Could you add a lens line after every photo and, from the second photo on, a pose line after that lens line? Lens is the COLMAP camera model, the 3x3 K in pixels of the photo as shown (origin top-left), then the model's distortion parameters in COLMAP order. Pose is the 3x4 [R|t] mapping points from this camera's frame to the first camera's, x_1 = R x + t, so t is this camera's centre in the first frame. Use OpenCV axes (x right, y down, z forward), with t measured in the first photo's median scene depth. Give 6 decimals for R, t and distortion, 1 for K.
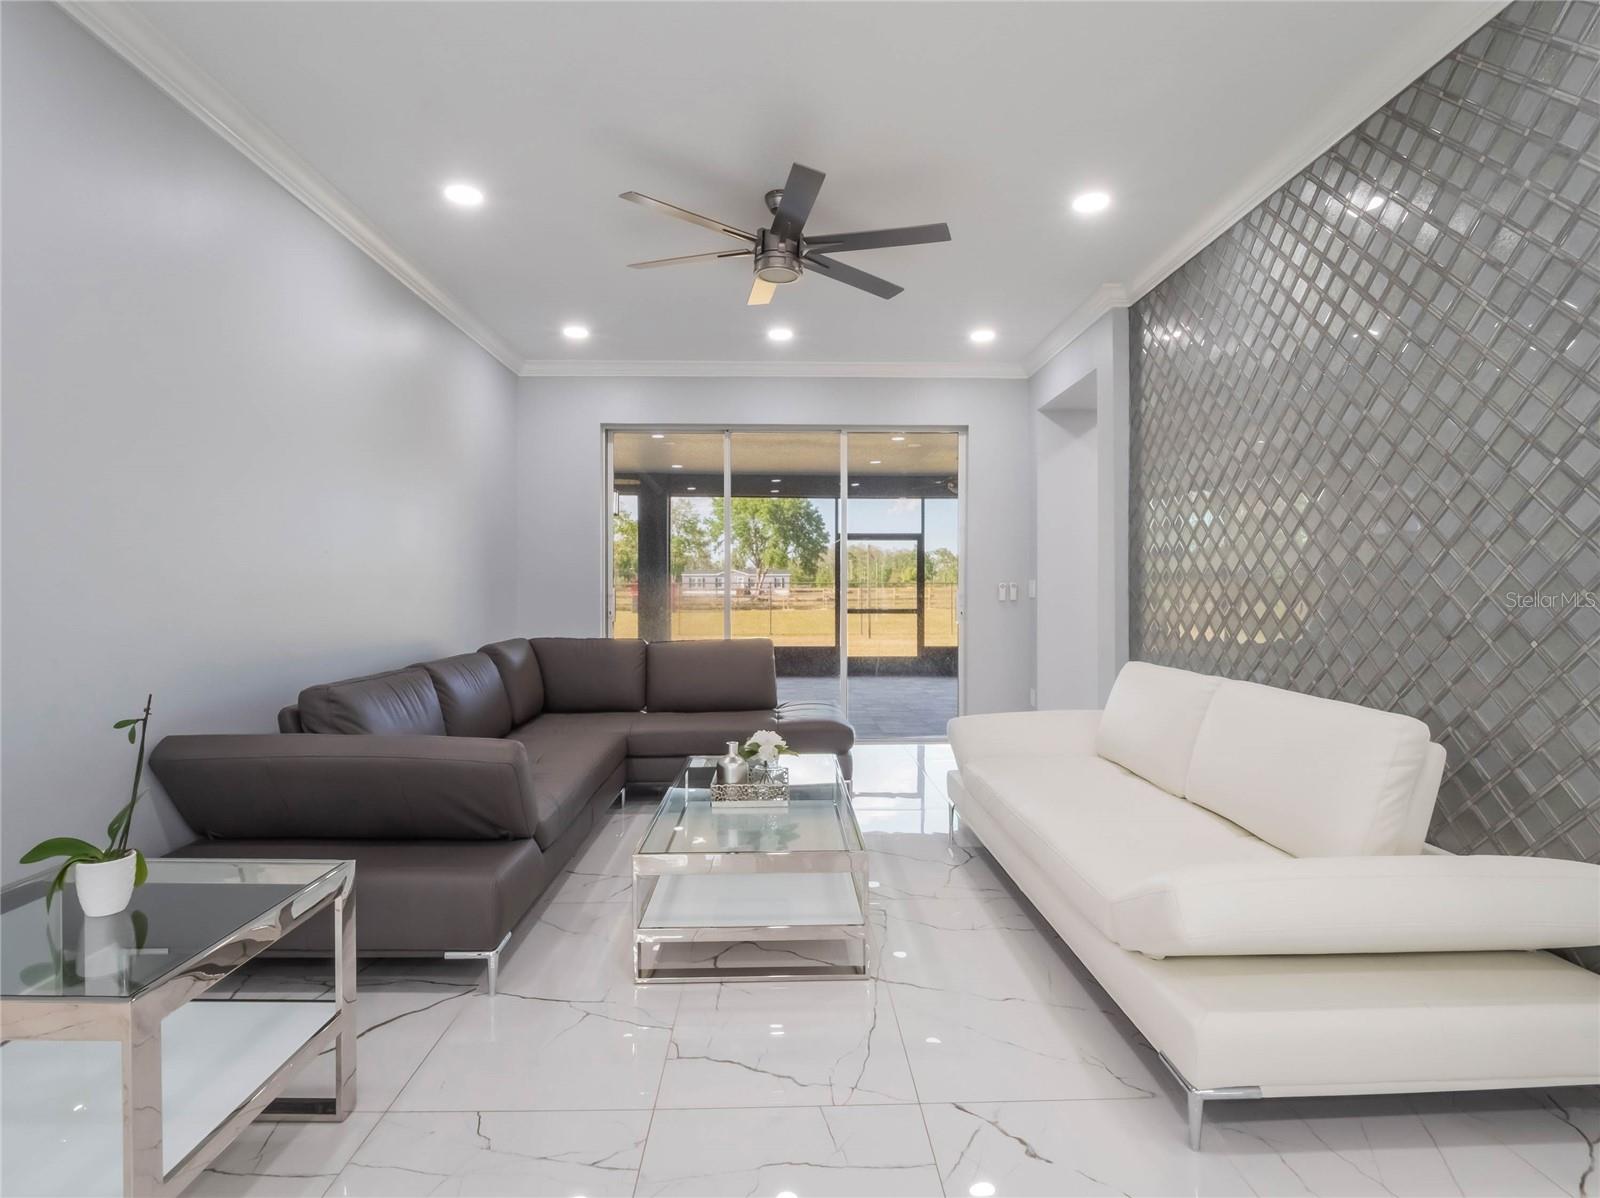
lens RADIAL K [[803.3, 0, 803.0], [0, 803.3, 593.6], [0, 0, 1]] dist [-0.003598, -0.008486]
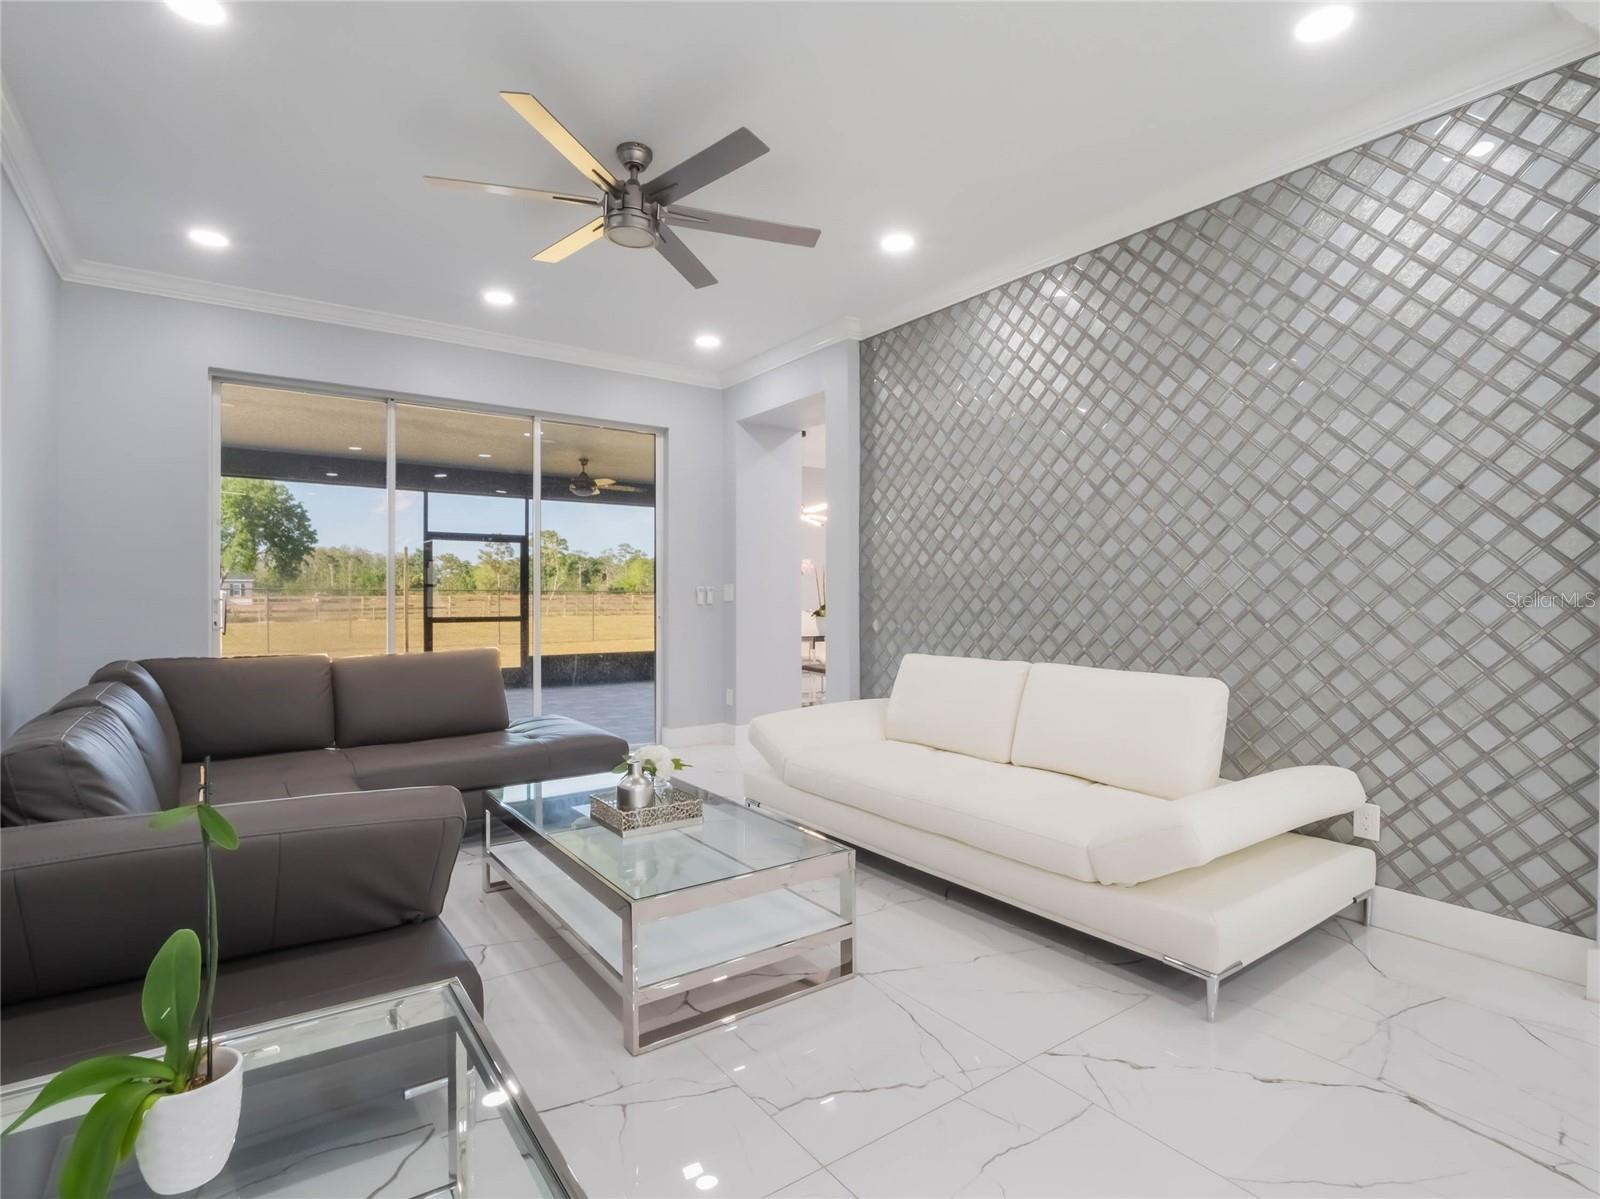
lens RADIAL K [[803.3, 0, 803.2], [0, 803.3, 602.1], [0, 0, 1]] dist [-0.003598, -0.008486]
pose [[0.827085, -0.002814, 0.562070, -0.376218], [0.003349, 0.999994, 0.000077, 0.010867], [-0.562067, 0.001818, 0.827090, 0.150931]]
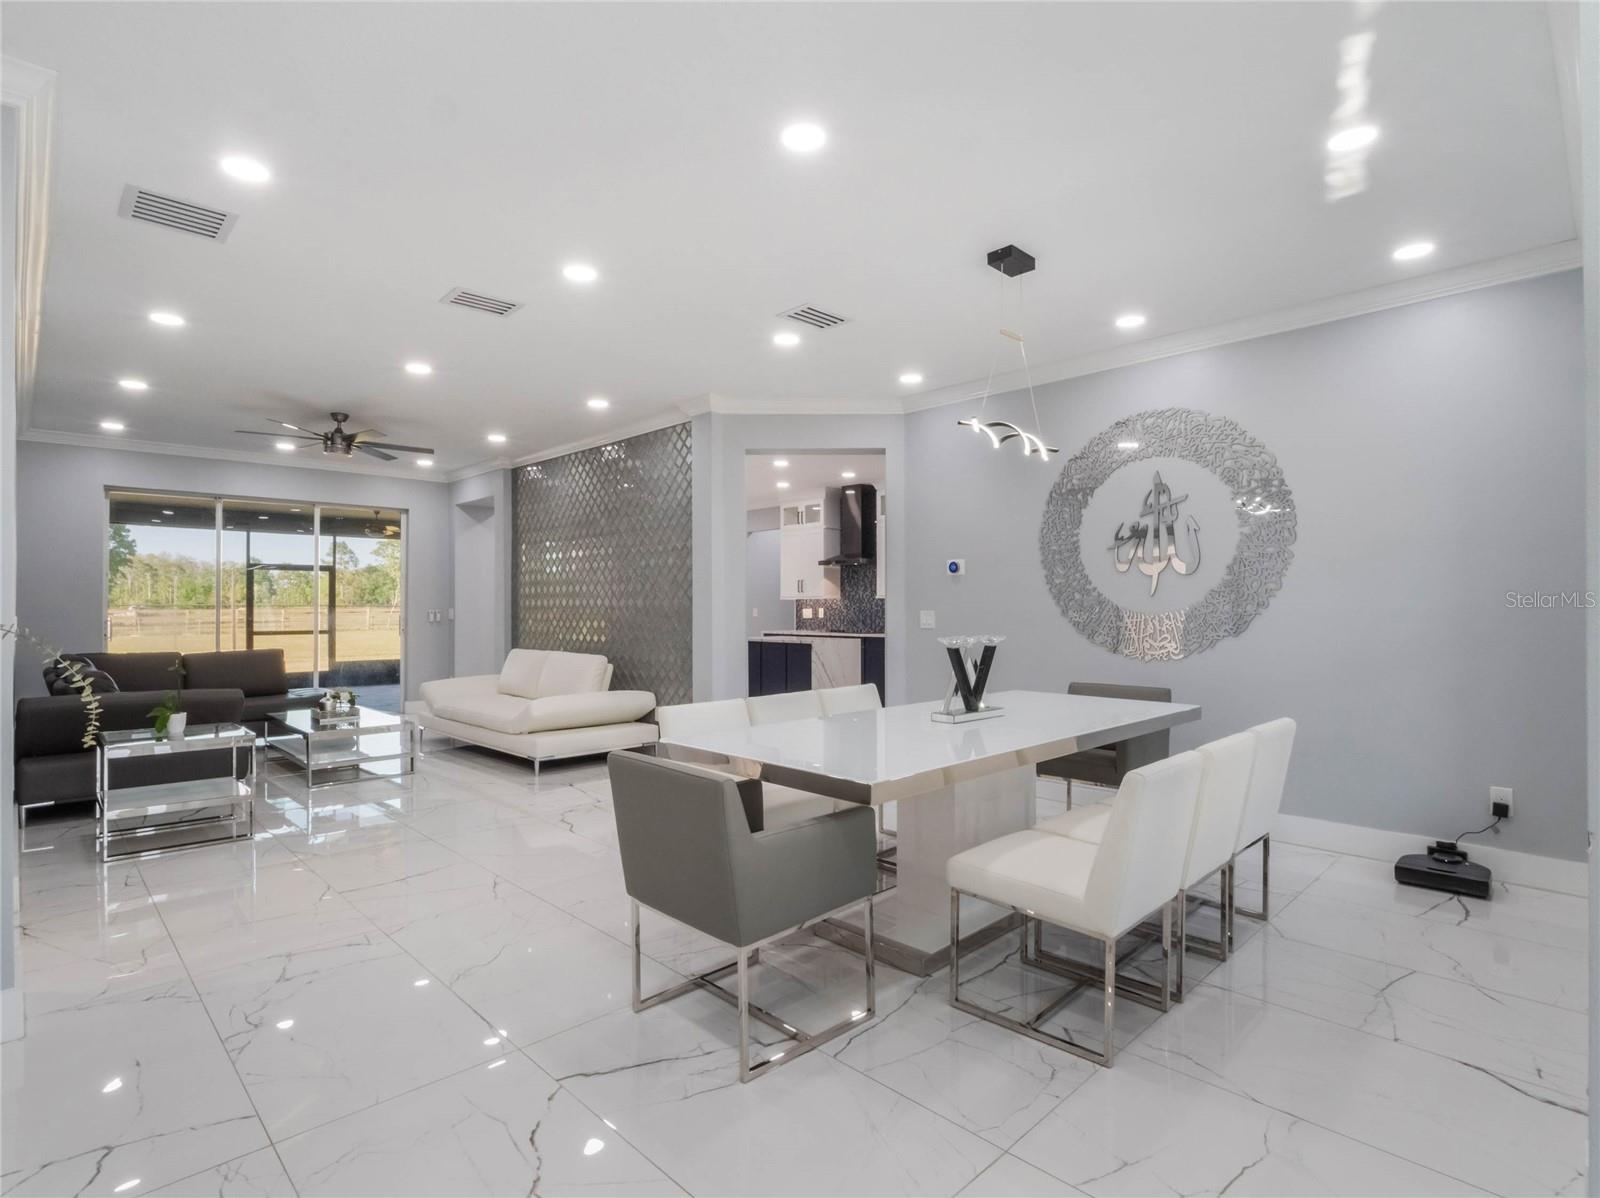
lens RADIAL K [[827.8, 0, 791.4], [0, 827.8, 597.1], [0, 0, 1]] dist [-0.005193, -0.005774]
pose [[0.745865, 0.011173, 0.666004, -0.537560], [0.003605, 0.999777, -0.020810, -0.004314], [-0.666088, 0.017922, 0.745658, -1.202873]]
